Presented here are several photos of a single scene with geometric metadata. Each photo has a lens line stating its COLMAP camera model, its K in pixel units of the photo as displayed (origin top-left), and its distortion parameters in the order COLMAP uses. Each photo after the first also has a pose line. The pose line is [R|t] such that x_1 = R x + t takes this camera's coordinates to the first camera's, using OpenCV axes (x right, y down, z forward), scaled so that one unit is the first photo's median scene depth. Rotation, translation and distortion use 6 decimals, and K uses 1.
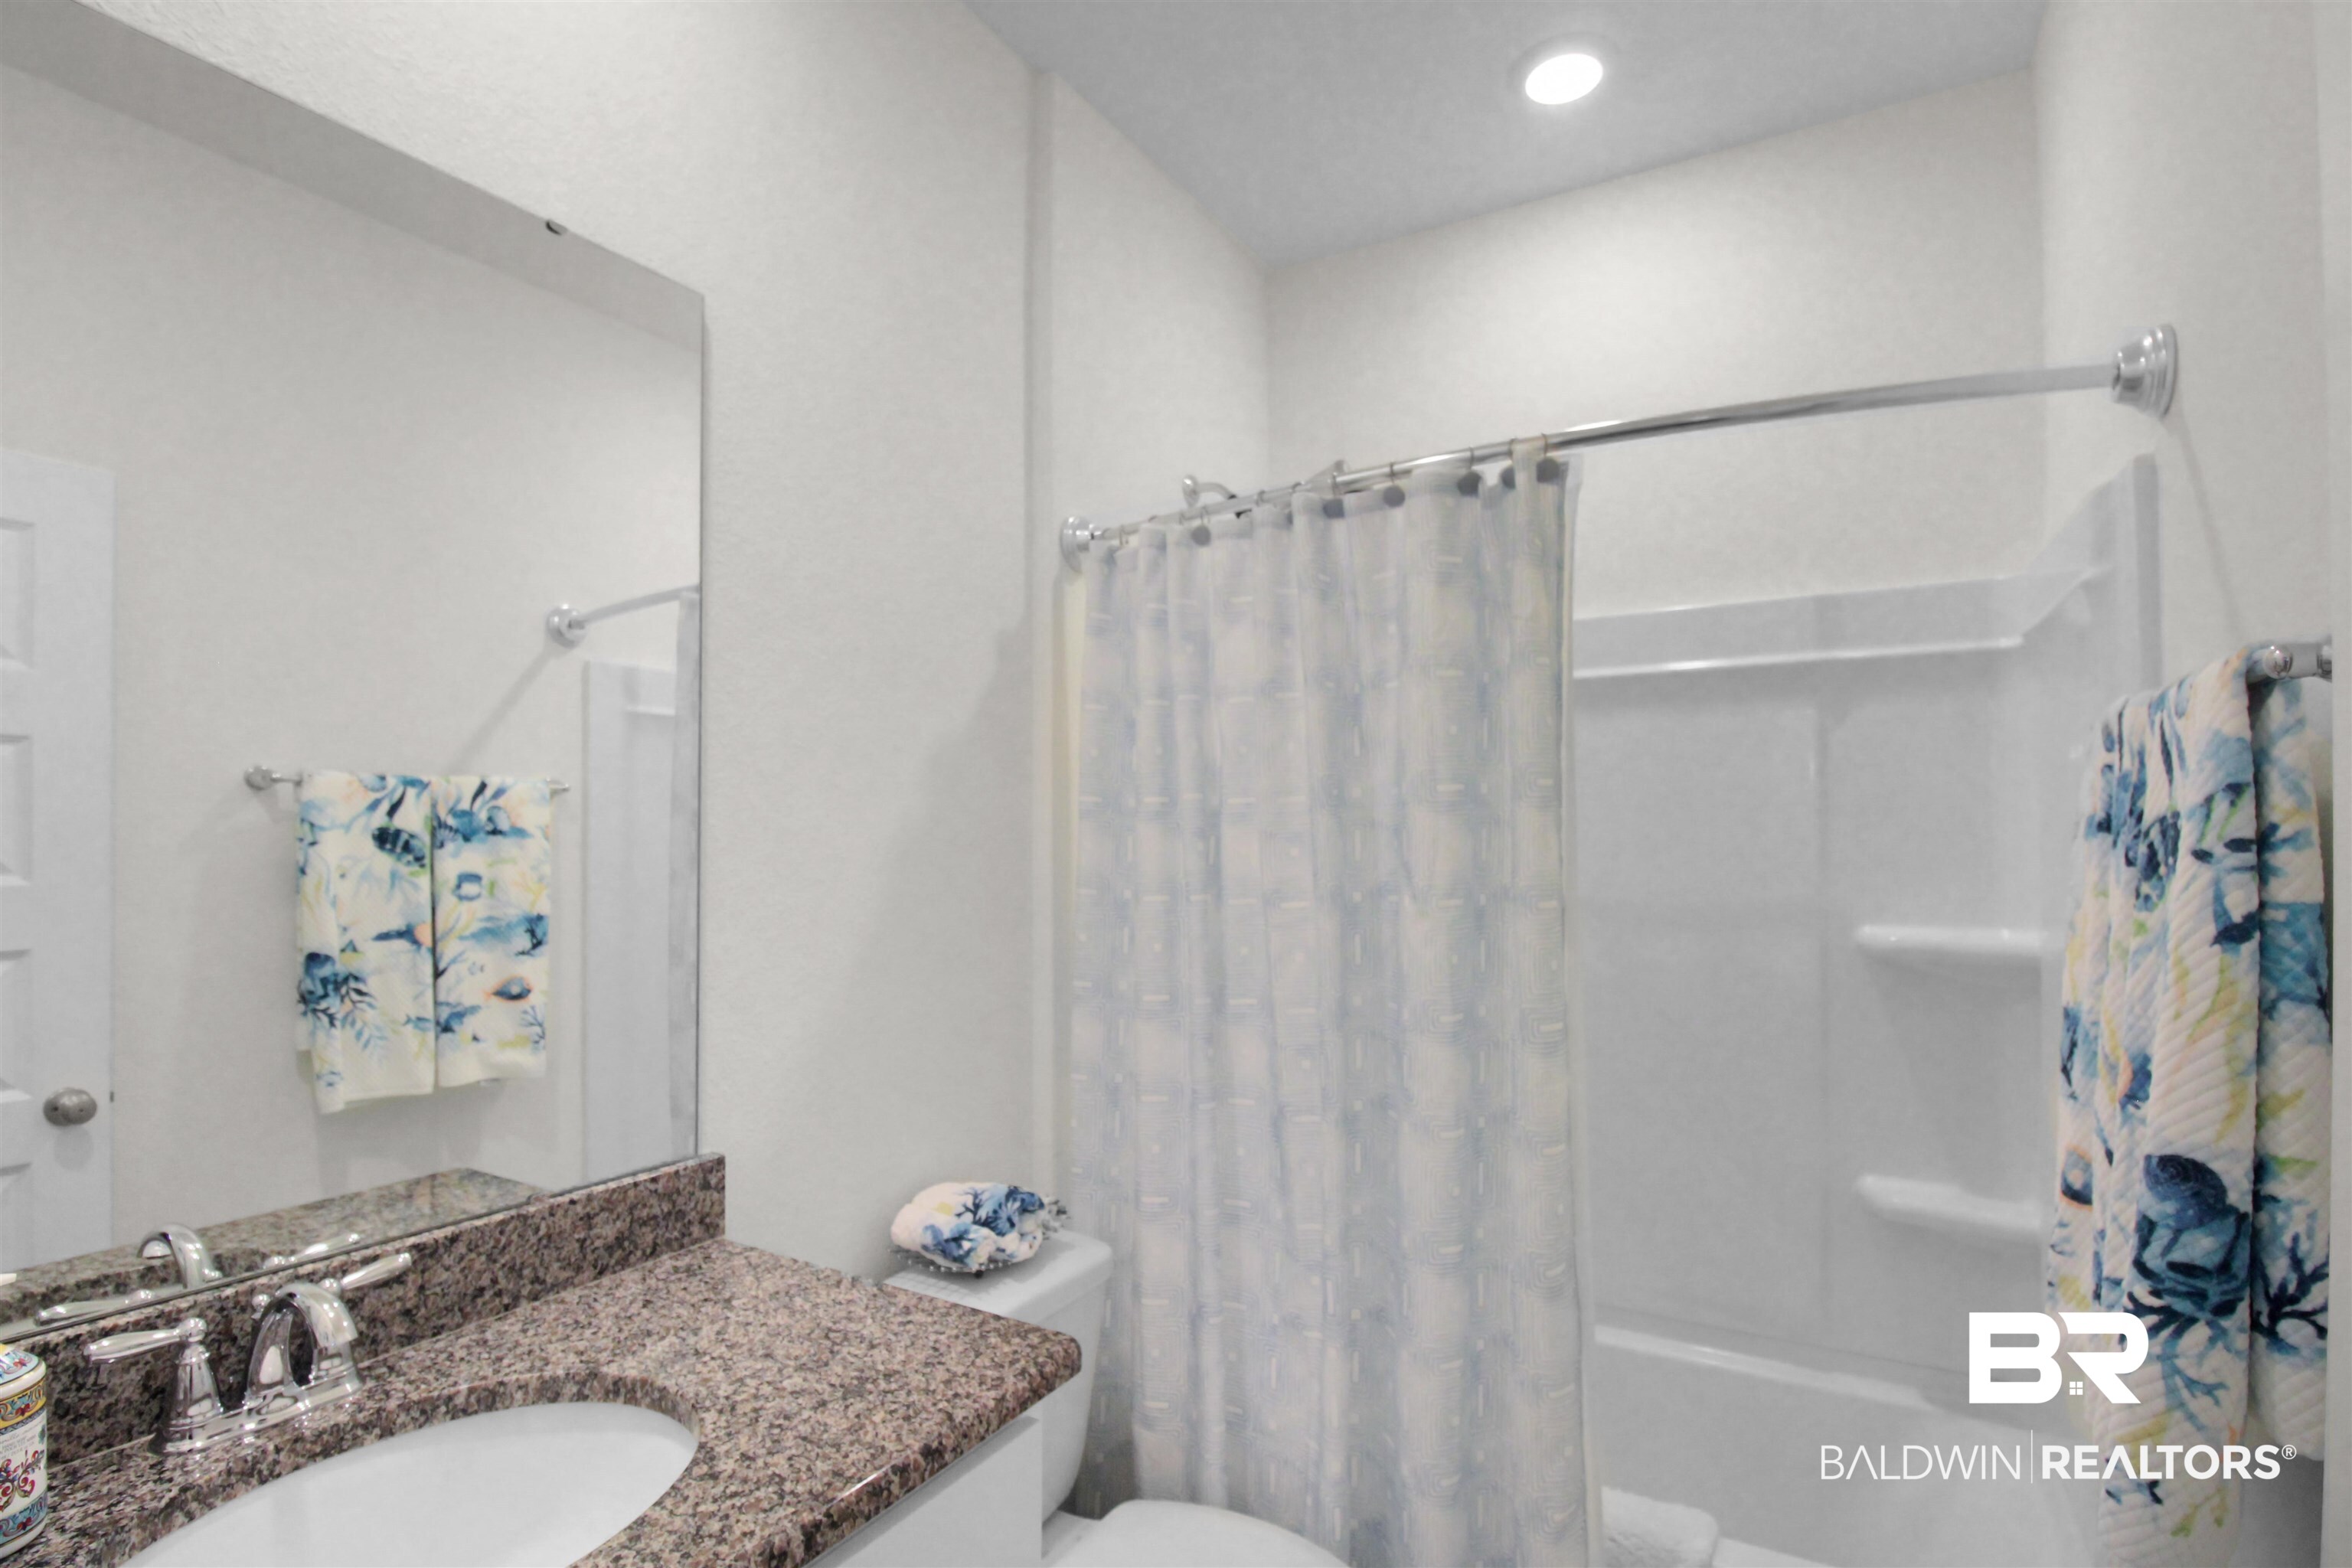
lens RADIAL K [[1114.8, 0, 1168.9], [0, 1114.8, 843.5], [0, 0, 1]] dist [0.002180, -0.012605]
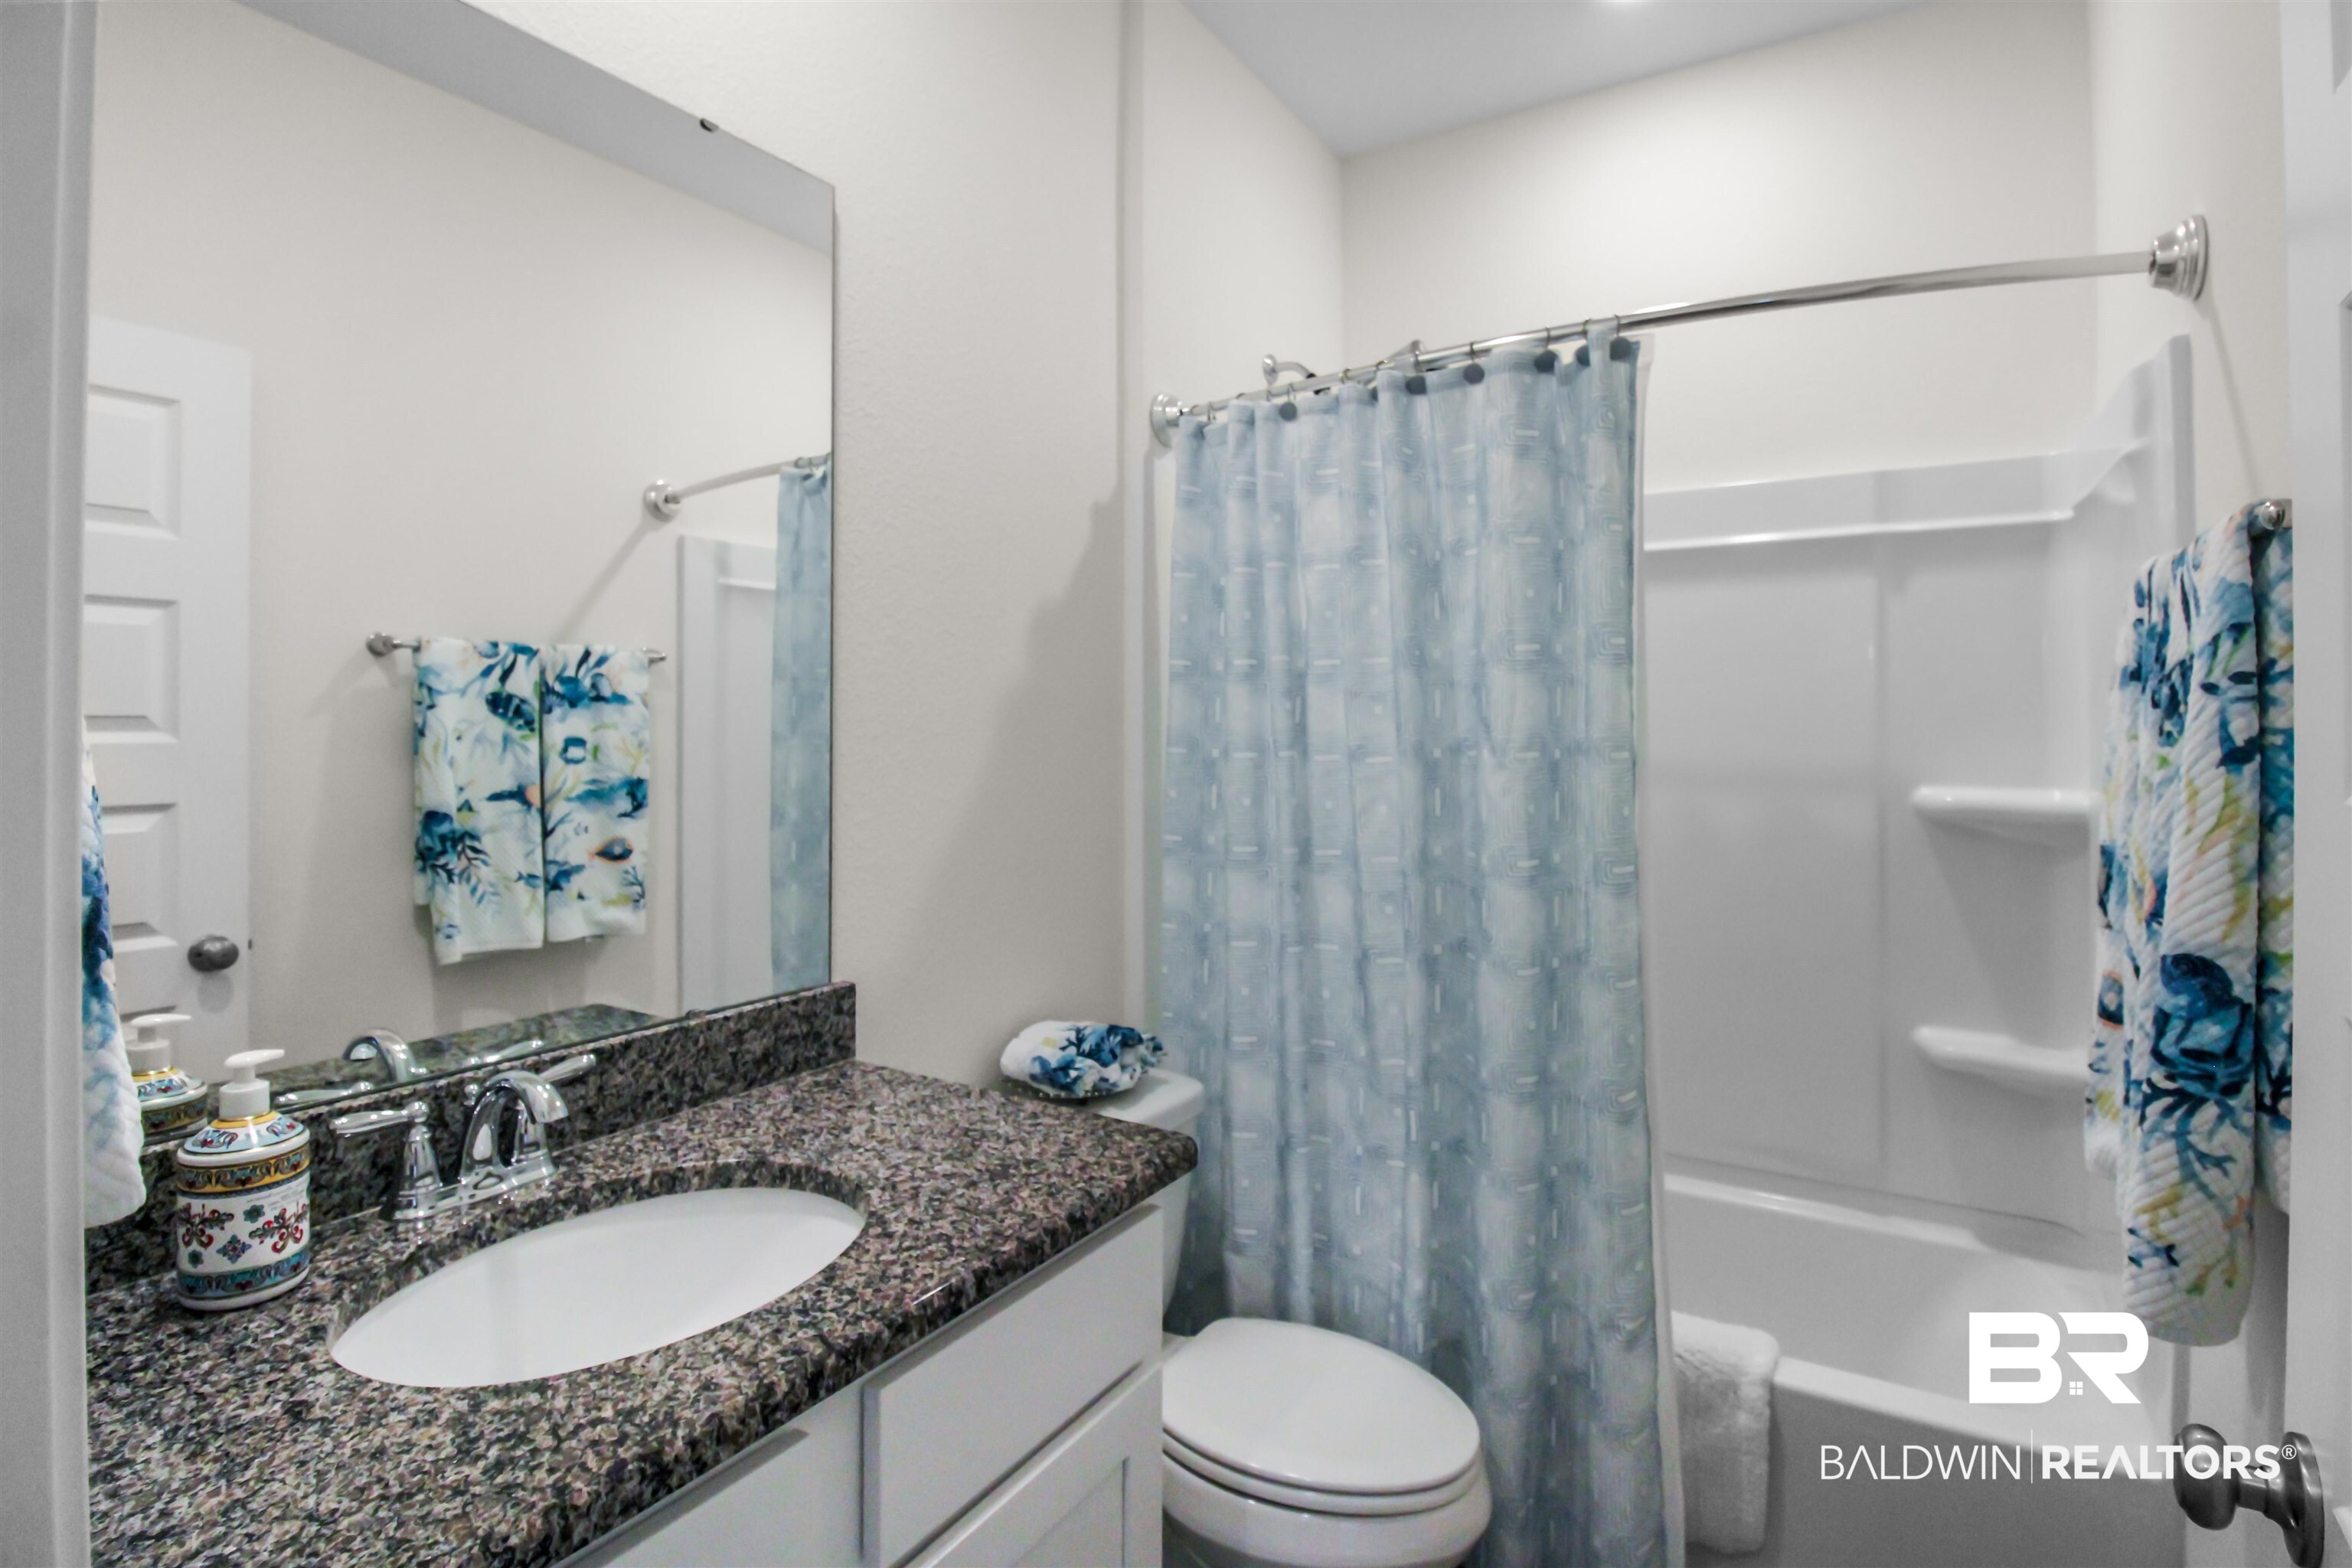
lens RADIAL K [[1126.0, 0, 1213.7], [0, 1126.0, 725.2], [0, 0, 1]] dist [-0.000372, -0.007730]
pose [[0.999952, 0.002036, -0.009544, -0.046219], [-0.002052, 0.999996, -0.001718, 0.034160], [0.009540, 0.001737, 0.999953, -0.099263]]
